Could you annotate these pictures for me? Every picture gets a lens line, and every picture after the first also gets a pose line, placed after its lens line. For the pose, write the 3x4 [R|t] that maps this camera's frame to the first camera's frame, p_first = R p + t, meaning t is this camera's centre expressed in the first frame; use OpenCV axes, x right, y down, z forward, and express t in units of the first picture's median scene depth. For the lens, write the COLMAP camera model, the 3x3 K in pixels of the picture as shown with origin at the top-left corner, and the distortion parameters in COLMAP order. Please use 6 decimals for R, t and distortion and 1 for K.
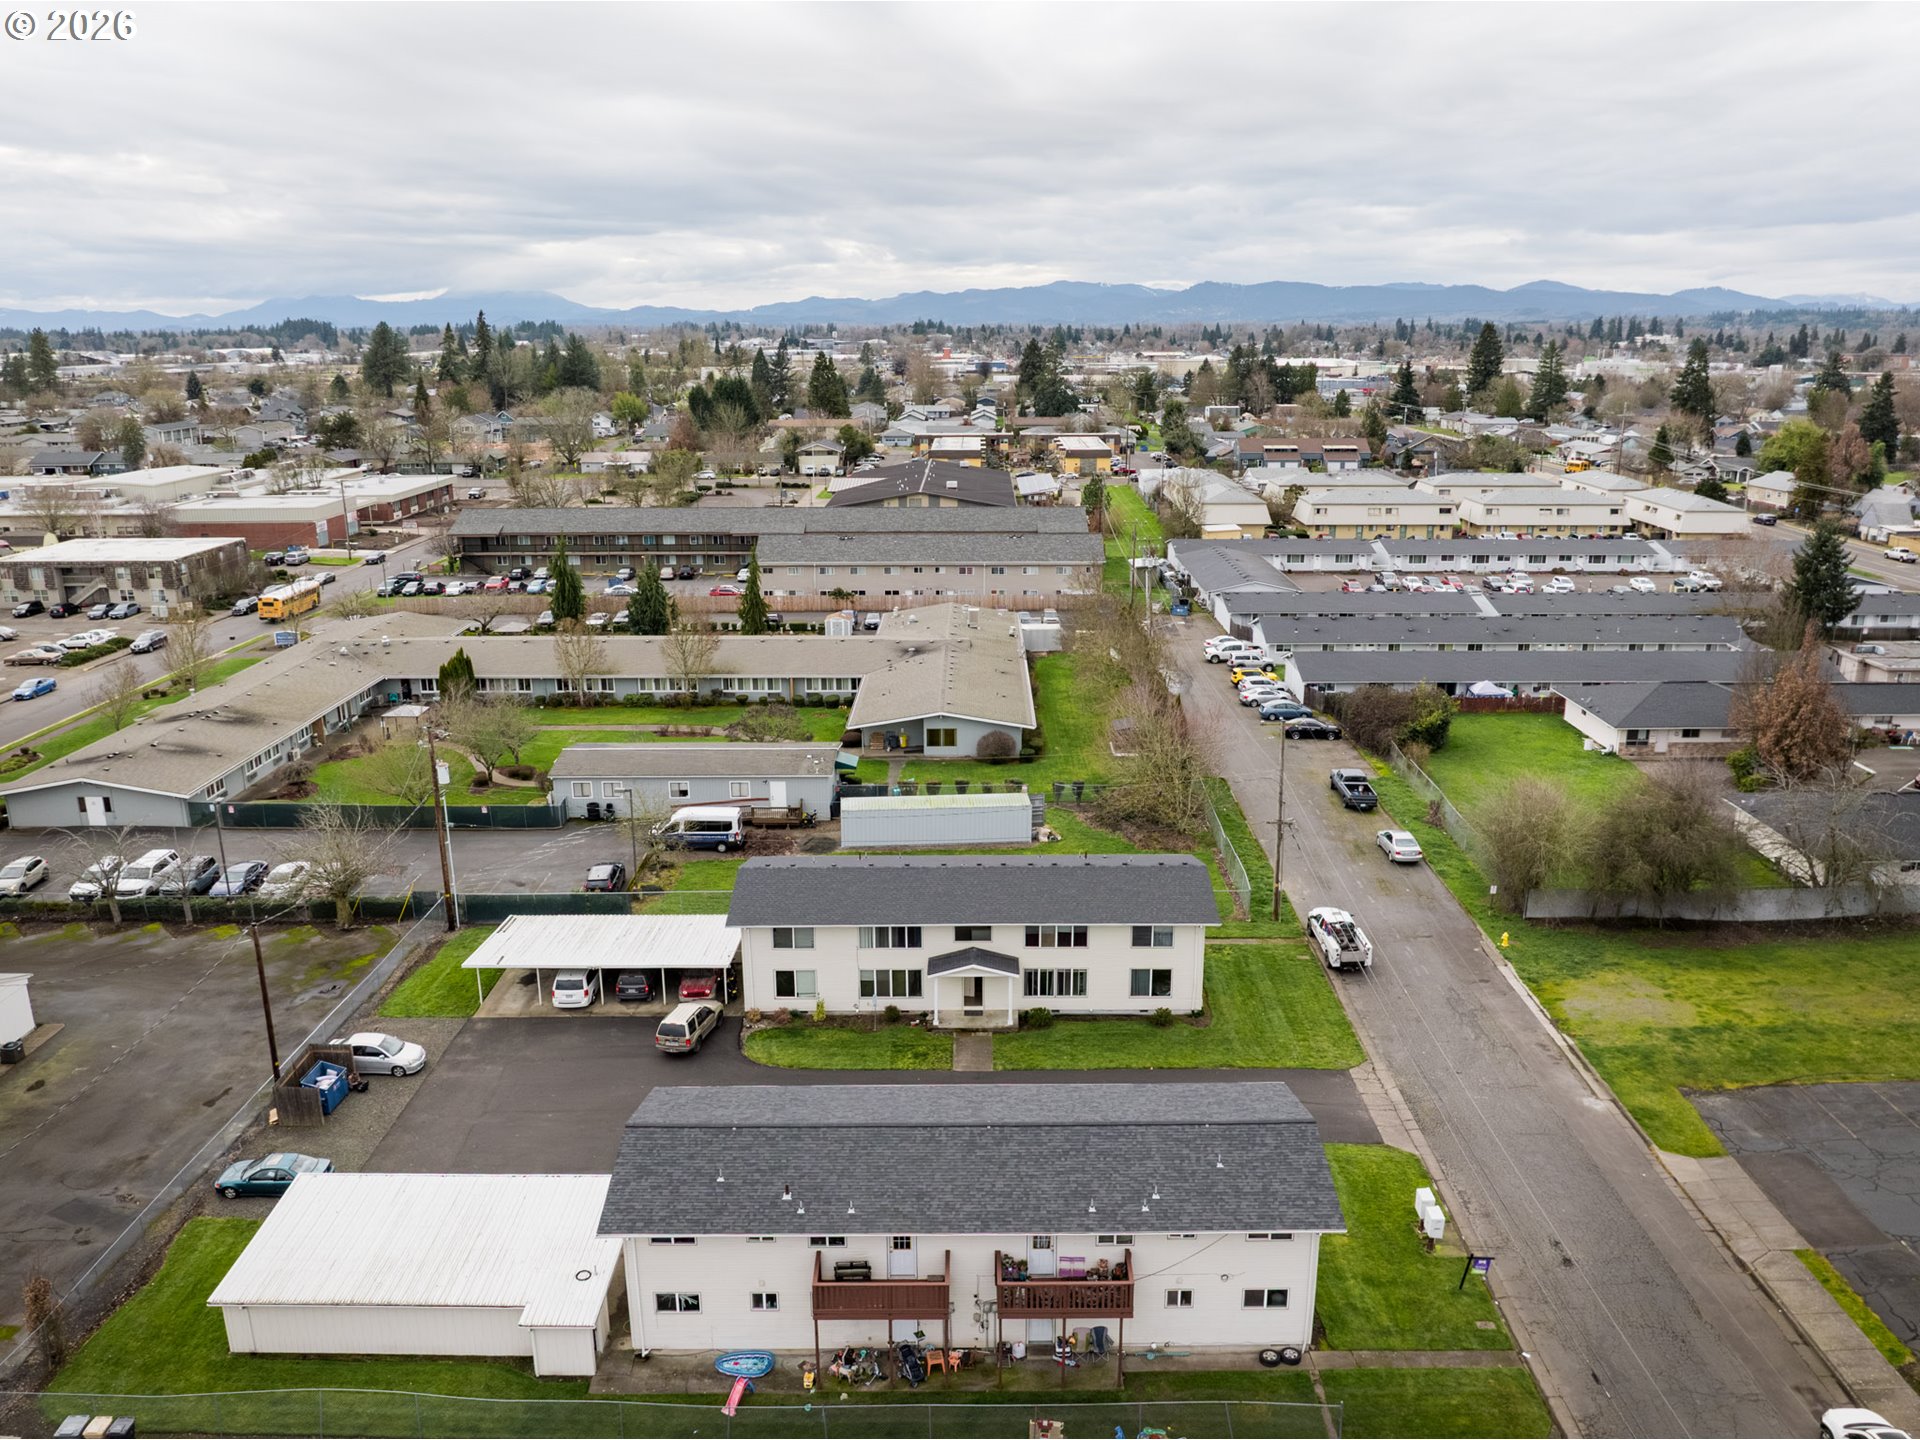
lens RADIAL K [[1452.0, 0, 962.8], [0, 1452.0, 728.0], [0, 0, 1]] dist [-0.035652, -0.001399]
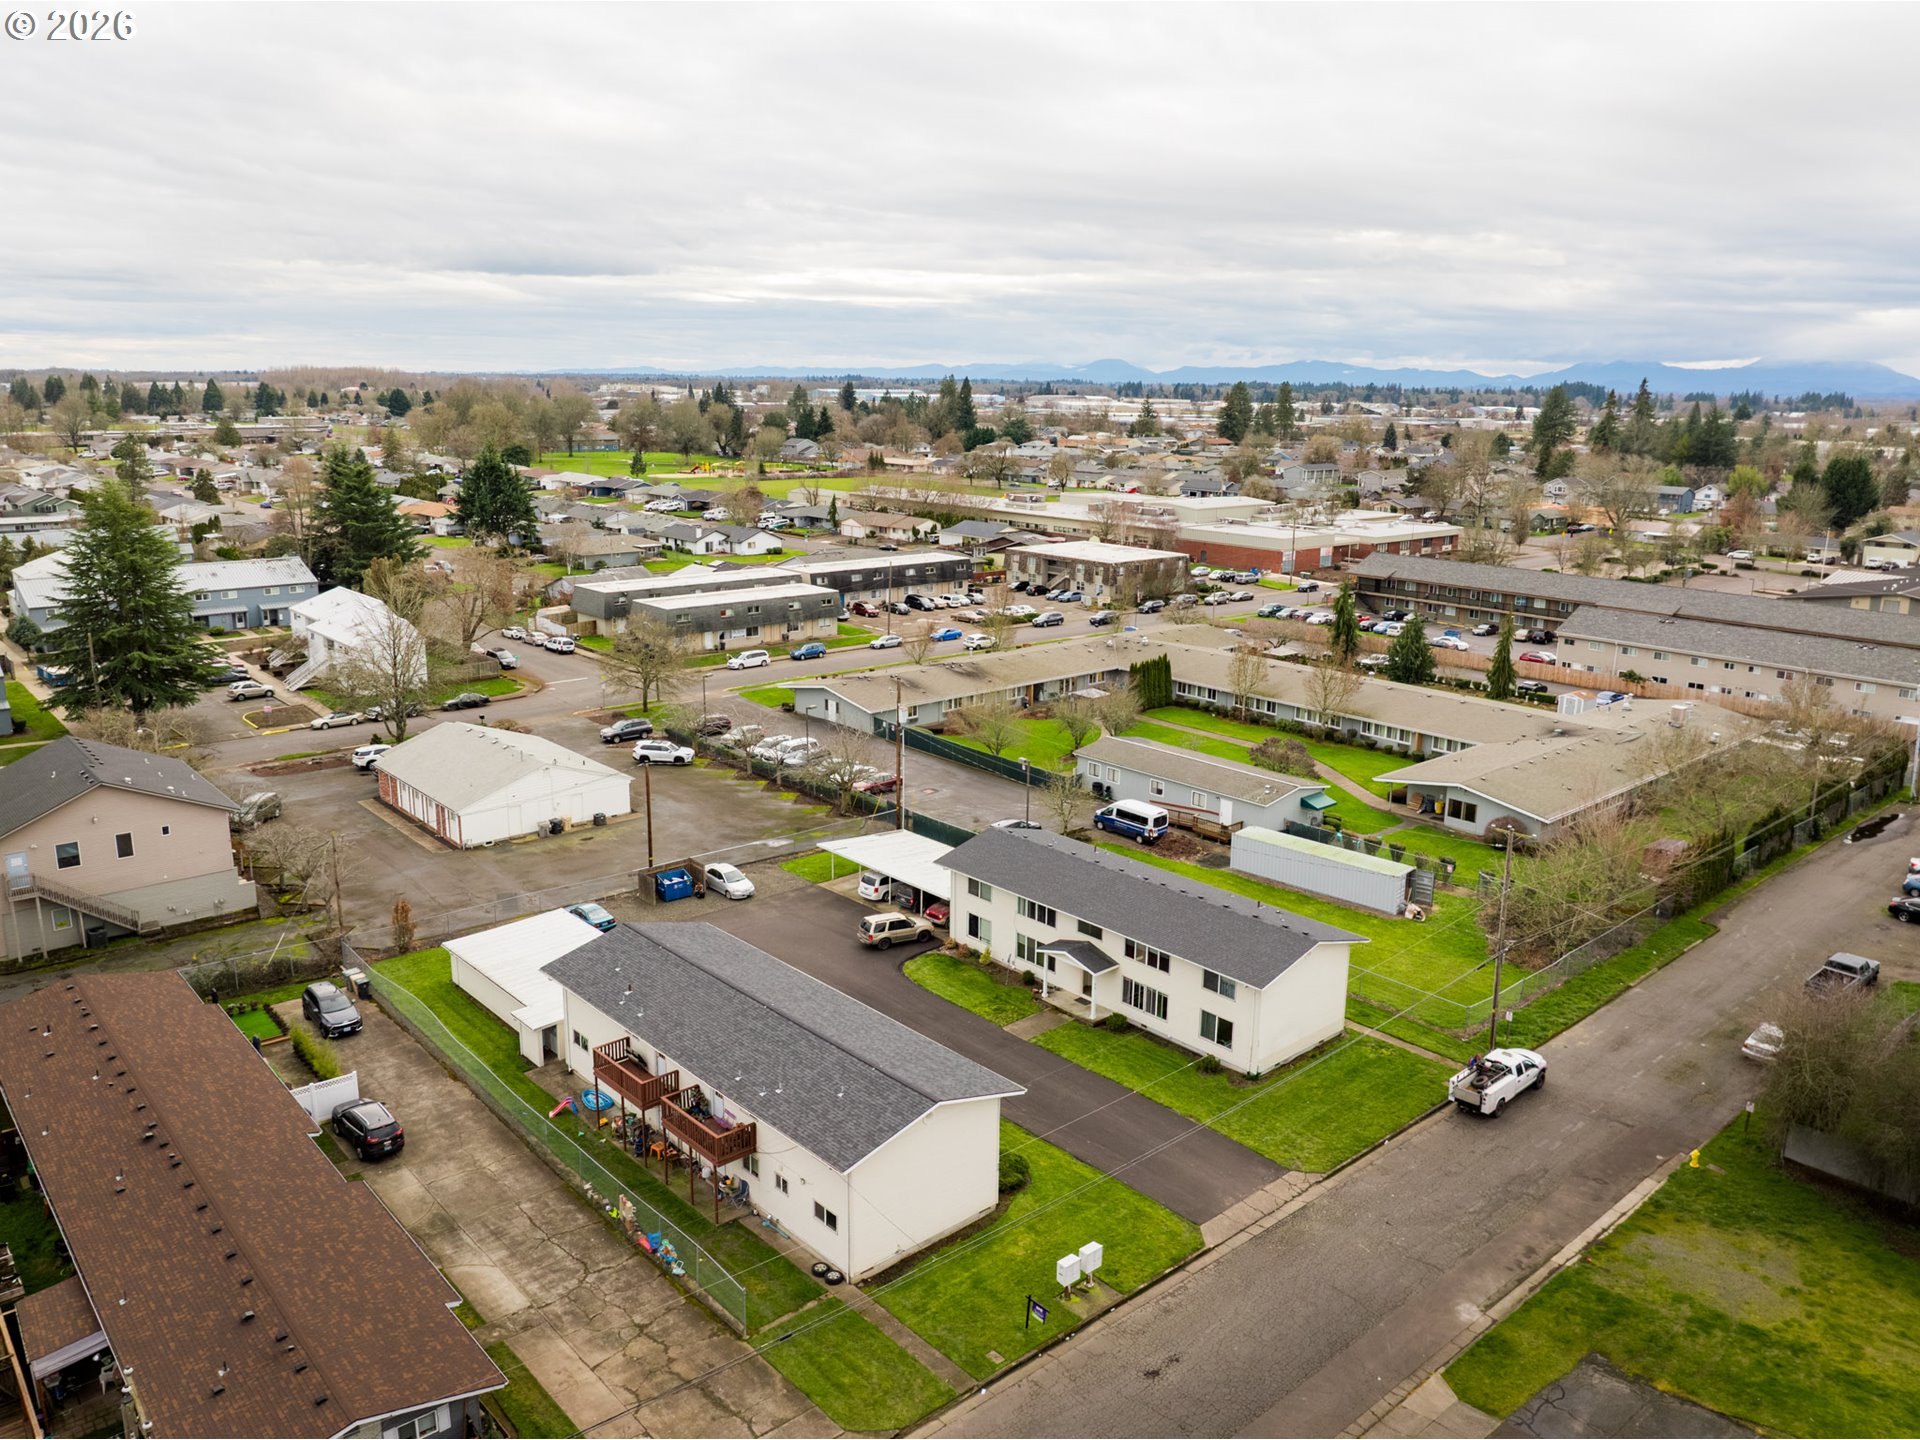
lens RADIAL K [[1399.7, 0, 990.9], [0, 1399.7, 704.9], [0, 0, 1]] dist [-0.033775, -0.010378]
pose [[0.680419, 0.178978, -0.710631, 0.570546], [-0.213642, 0.976040, 0.041264, -0.045709], [0.700990, 0.123744, 0.702353, 0.140847]]
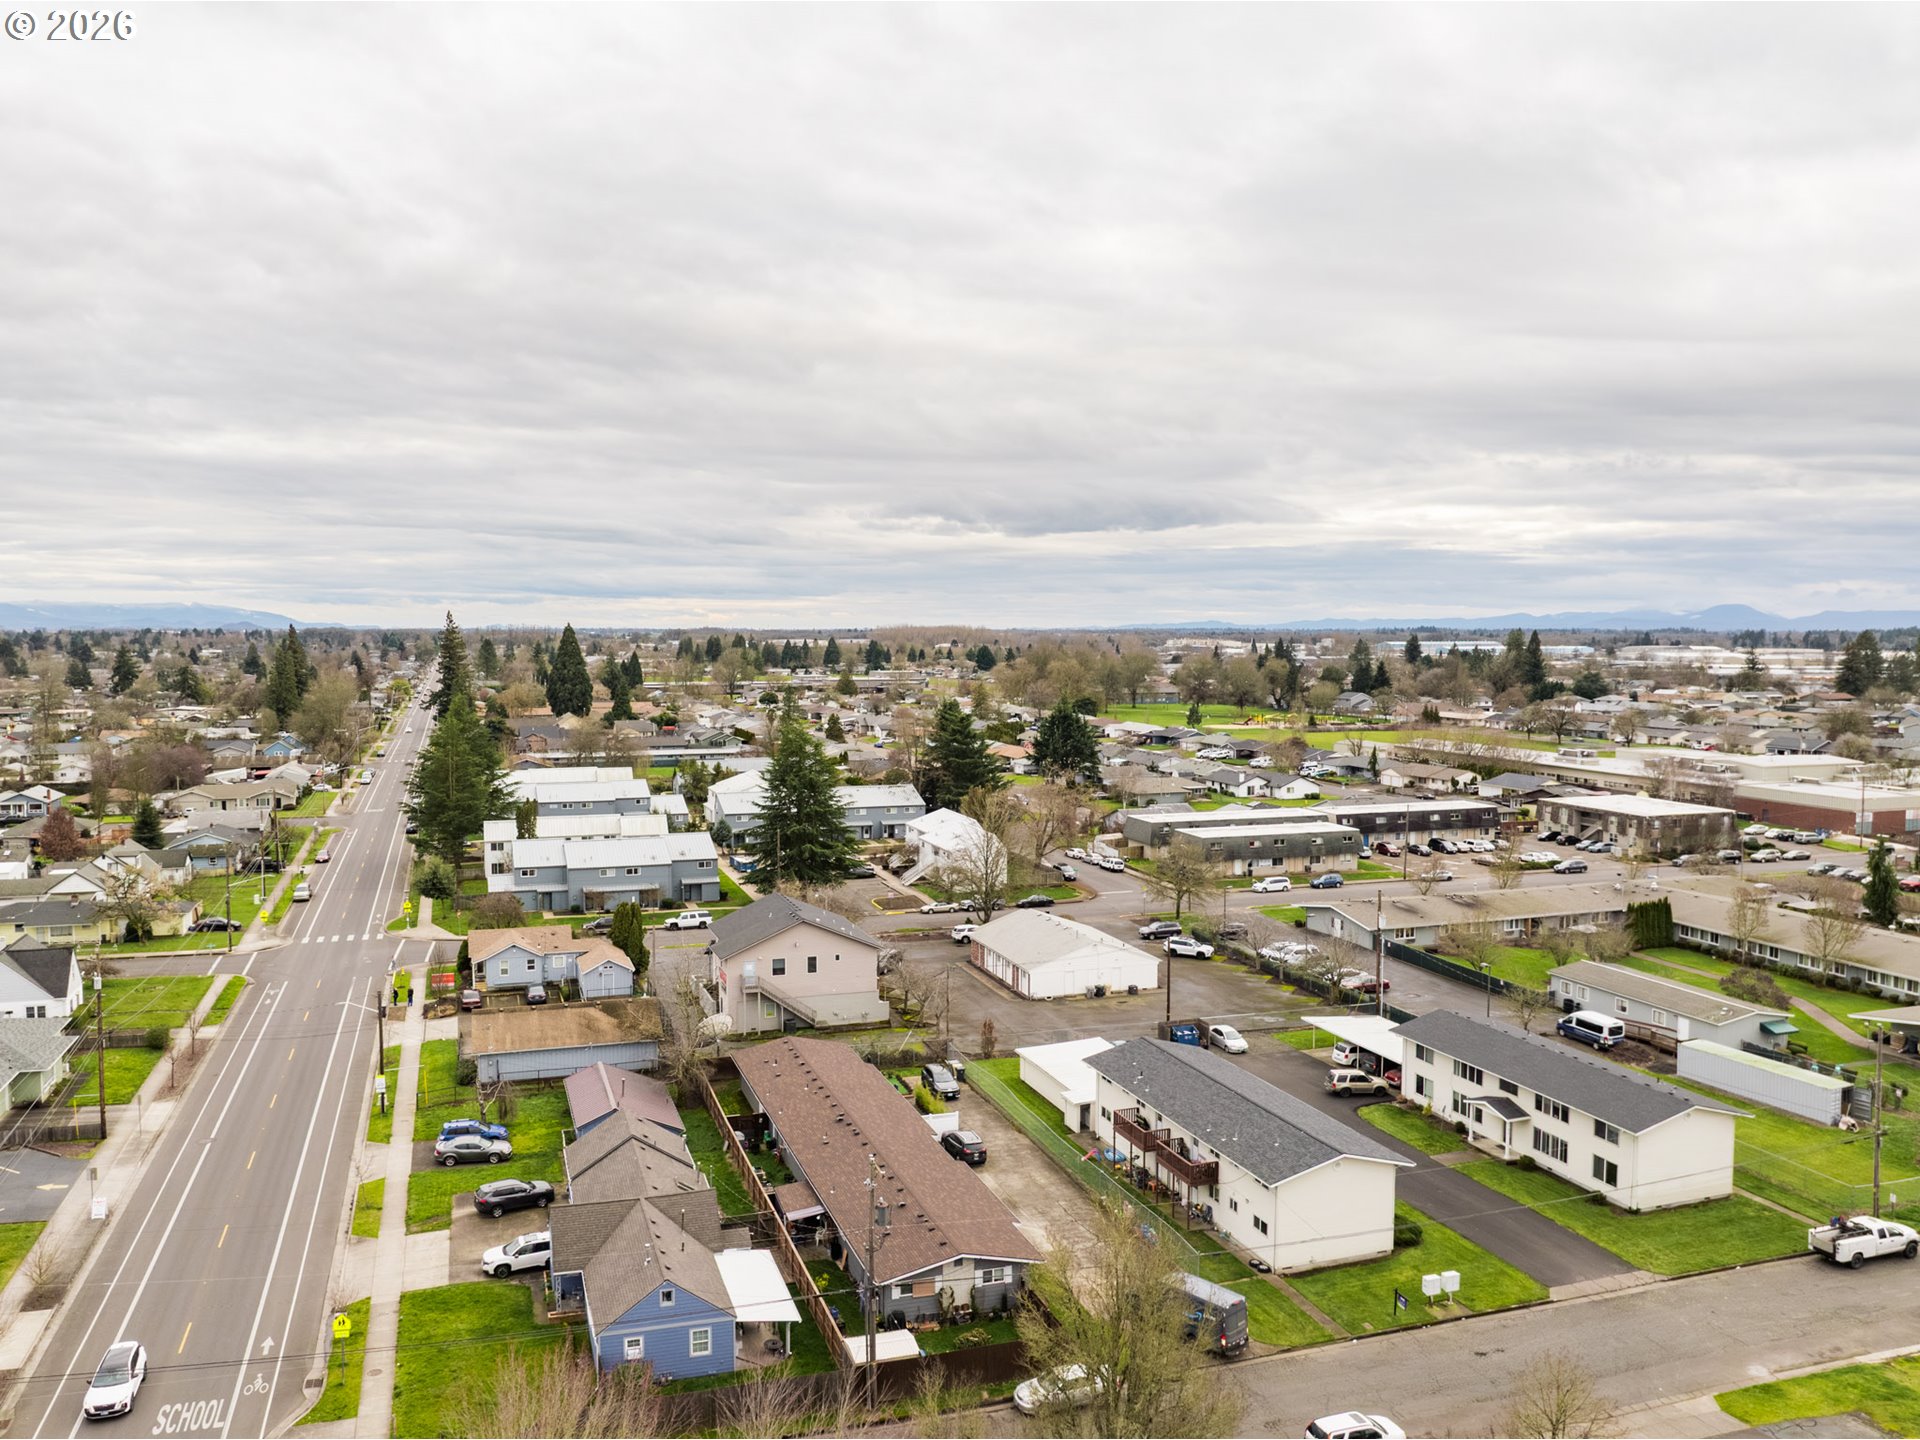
lens RADIAL K [[1452.0, 0, 953.4], [0, 1452.0, 716.2], [0, 0, 1]] dist [-0.035652, -0.001399]
pose [[0.328870, 0.059521, -0.942498, 0.911788], [-0.254214, 0.966753, -0.027652, -0.021988], [0.909516, 0.248690, 0.333067, -0.017231]]
